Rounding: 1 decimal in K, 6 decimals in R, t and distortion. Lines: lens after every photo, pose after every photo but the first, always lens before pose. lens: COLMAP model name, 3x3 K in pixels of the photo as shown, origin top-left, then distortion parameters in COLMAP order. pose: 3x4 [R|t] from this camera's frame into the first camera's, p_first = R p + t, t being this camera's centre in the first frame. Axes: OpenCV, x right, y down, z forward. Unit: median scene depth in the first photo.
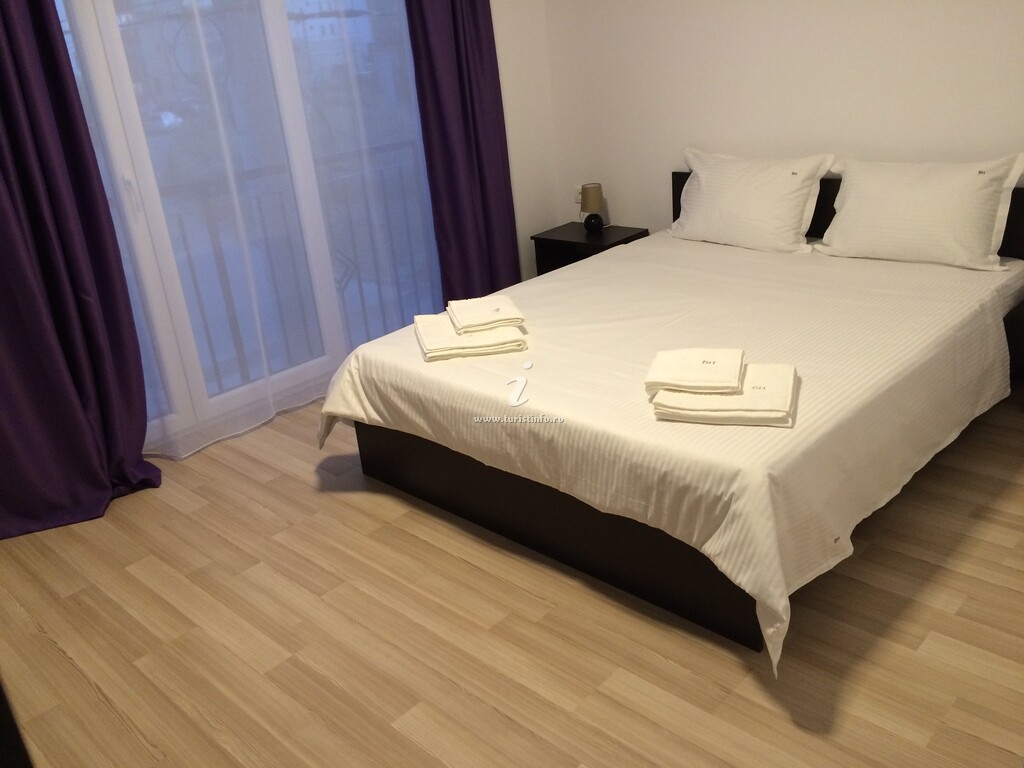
lens RADIAL K [[891.0, 0, 512.0], [0, 891.0, 384.0], [0, 0, 1]] dist [0.102489, -0.134893]
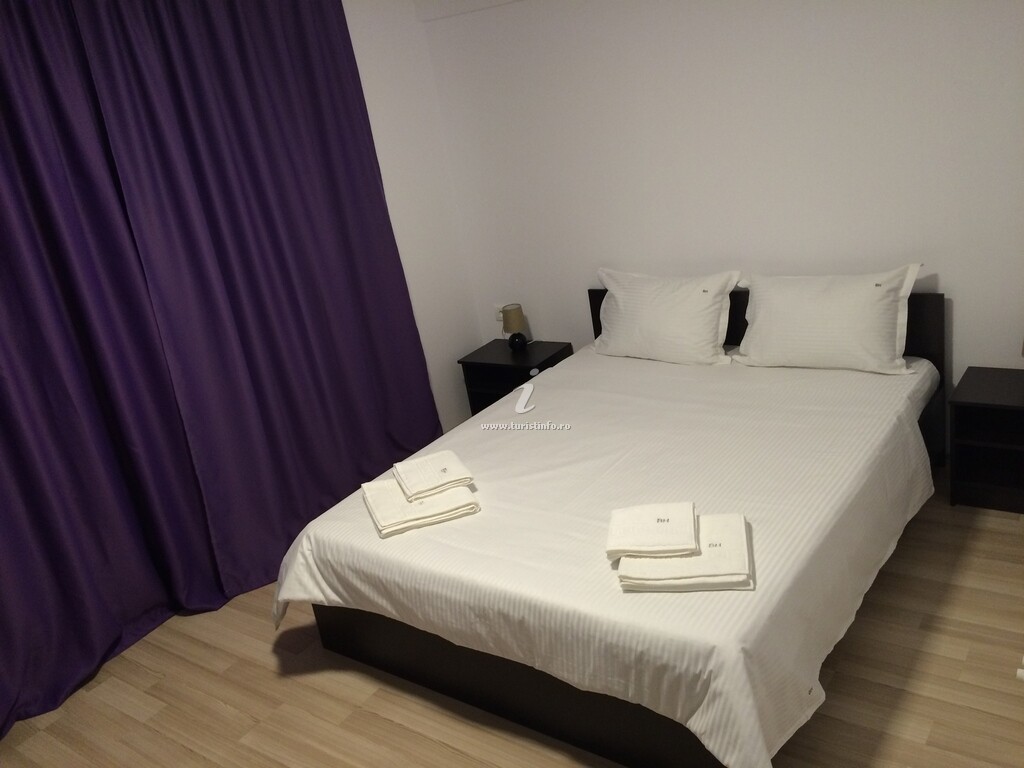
lens RADIAL K [[891.0, 0, 512.0], [0, 891.0, 384.0], [0, 0, 1]] dist [0.102489, -0.134893]
pose [[0.989051, -0.111832, 0.096289, -0.029776], [0.116949, 0.991917, -0.049232, -0.131460], [-0.090005, 0.059954, 0.994135, -0.016298]]
